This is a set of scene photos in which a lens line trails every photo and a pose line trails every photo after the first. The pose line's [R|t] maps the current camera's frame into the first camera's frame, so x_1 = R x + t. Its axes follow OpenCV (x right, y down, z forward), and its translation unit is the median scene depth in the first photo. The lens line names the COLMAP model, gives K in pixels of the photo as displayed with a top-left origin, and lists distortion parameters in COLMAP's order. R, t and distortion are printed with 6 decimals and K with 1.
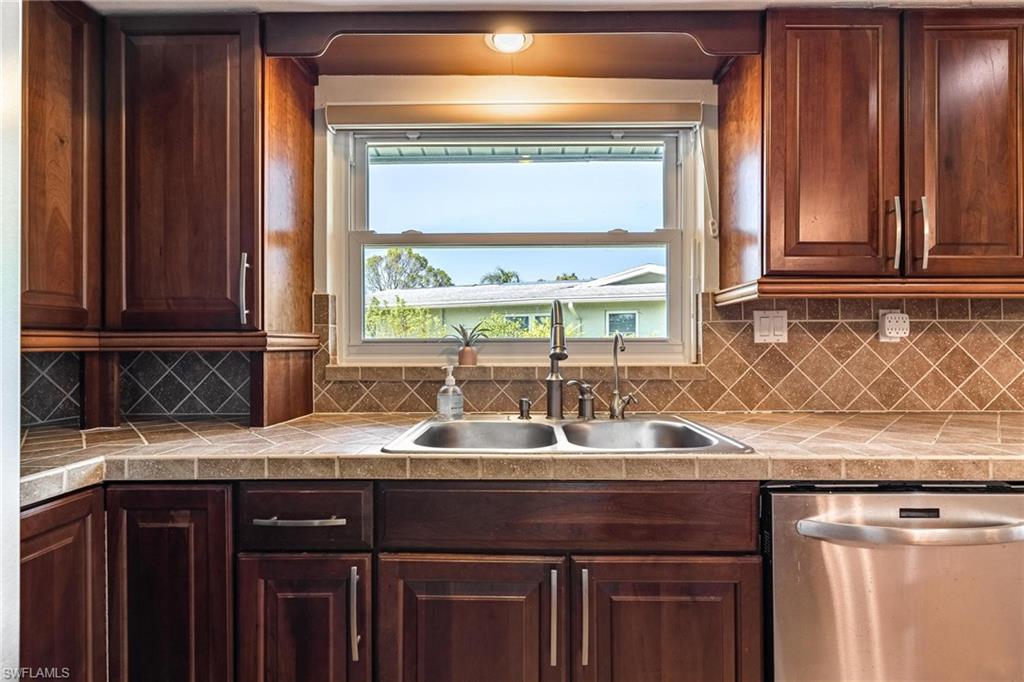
lens RADIAL K [[468.5, 0, 517.1], [0, 468.5, 343.6], [0, 0, 1]] dist [-0.001253, -0.000222]
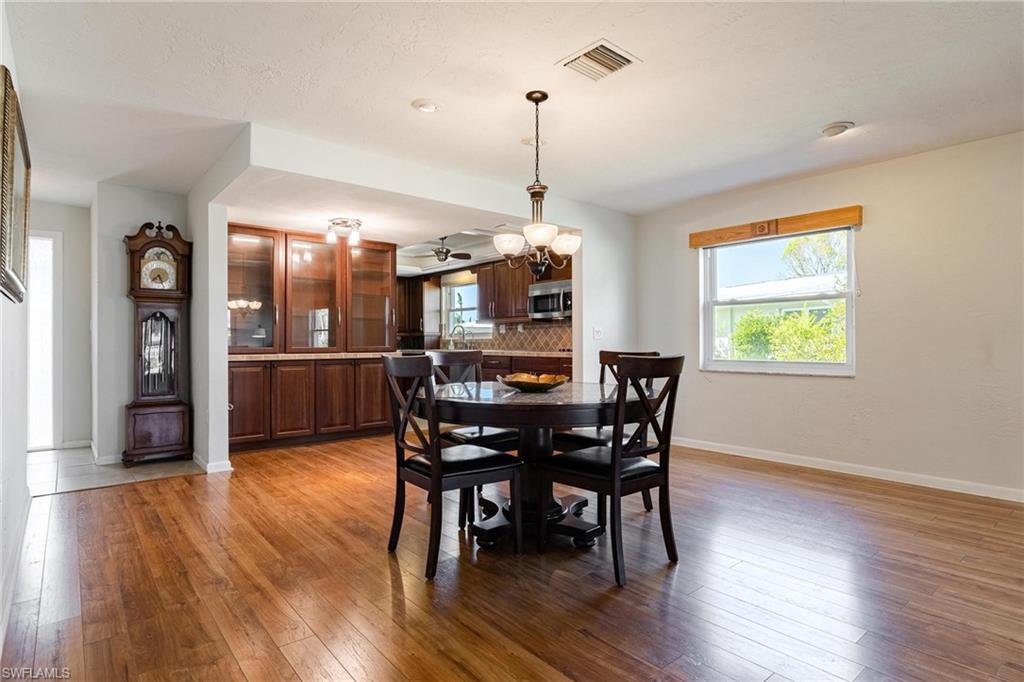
lens RADIAL K [[536.8, 0, 514.3], [0, 536.8, 341.3], [0, 0, 1]] dist [0.001012, 0.000544]
pose [[0.652918, -0.004553, -0.757415, 4.111464], [0.003293, 0.999990, -0.003173, 0.086494], [0.757422, -0.000423, 0.652926, -1.936187]]
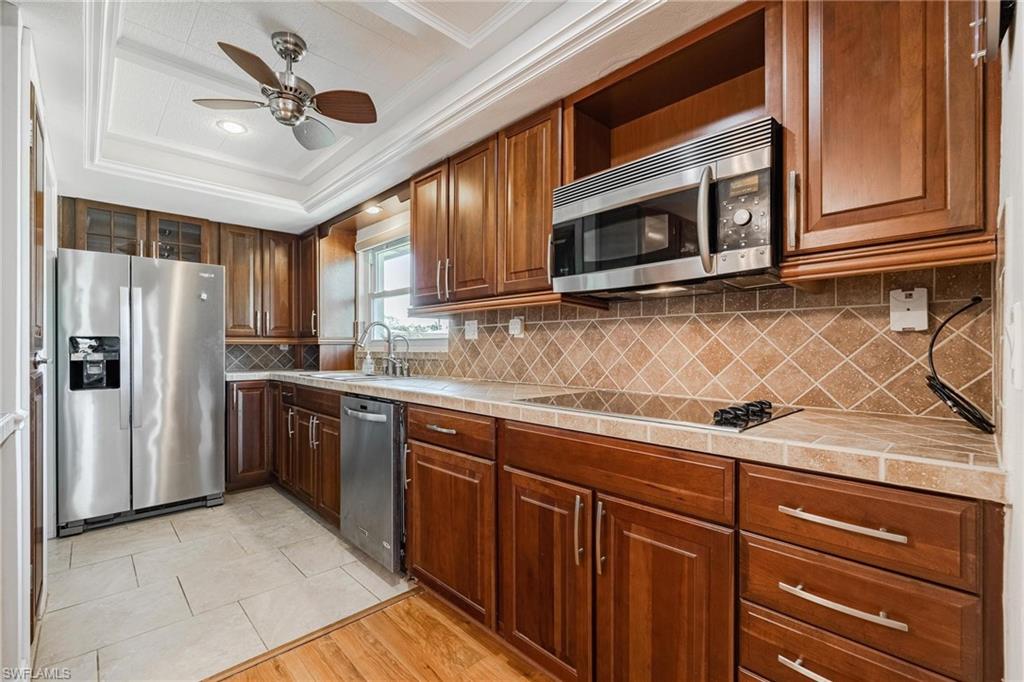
lens RADIAL K [[445.8, 0, 512.7], [0, 445.8, 350.1], [0, 0, 1]] dist [-0.007879, 0.000158]
pose [[0.700177, 0.003318, -0.713961, 1.829365], [-0.000634, 0.999992, 0.004026, 0.032400], [0.713969, -0.002366, 0.700174, -0.041279]]
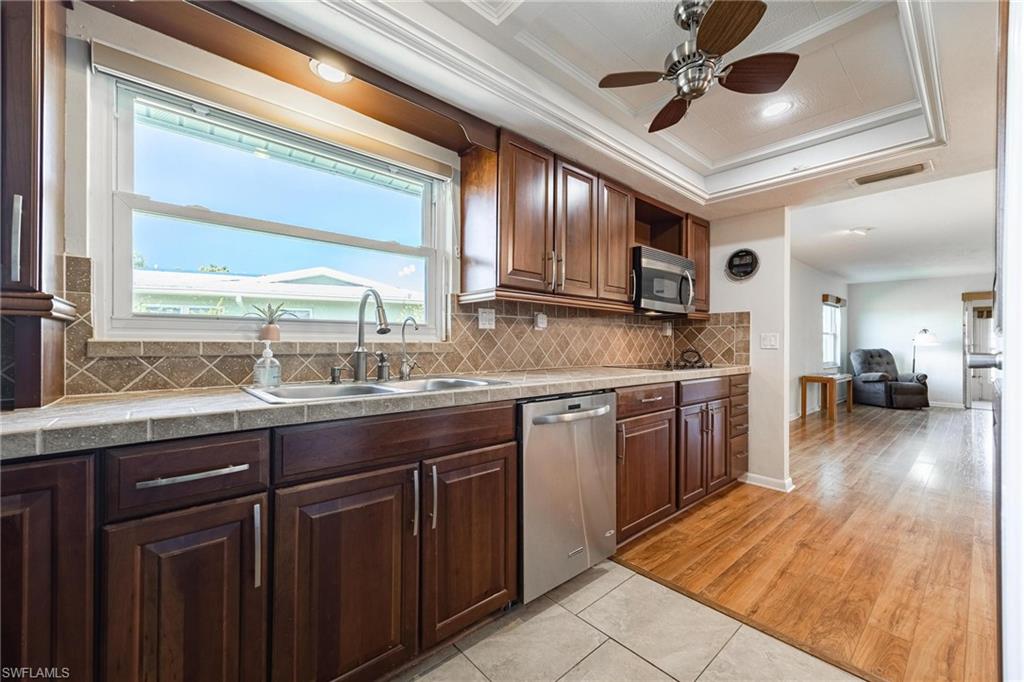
lens RADIAL K [[408.7, 0, 507.6], [0, 408.7, 342.6], [0, 0, 1]] dist [0.010529, 0.000030]
pose [[0.744402, 0.006680, 0.667698, -0.342451], [-0.007759, 0.999969, -0.001354, 0.047604], [-0.667686, -0.004172, 0.744431, -0.092057]]
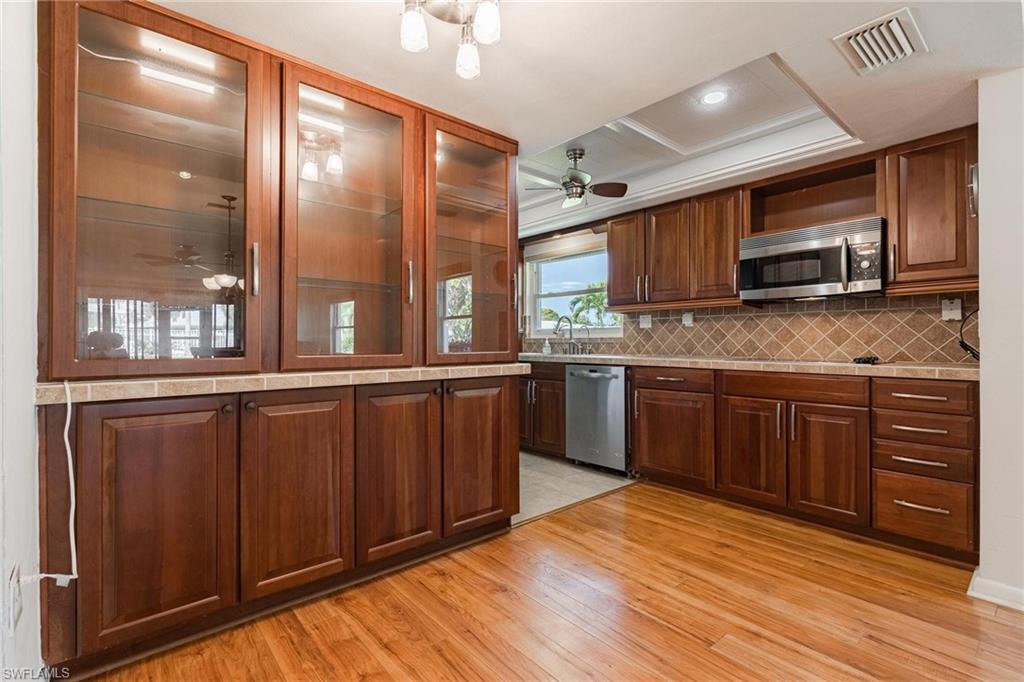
lens RADIAL K [[468.5, 0, 517.1], [0, 468.5, 343.6], [0, 0, 1]] dist [-0.001253, -0.000222]
pose [[0.666804, 0.001661, -0.745232, 1.962909], [0.000553, 0.999996, 0.002723, 0.076061], [0.745233, -0.002228, 0.666800, -1.193095]]
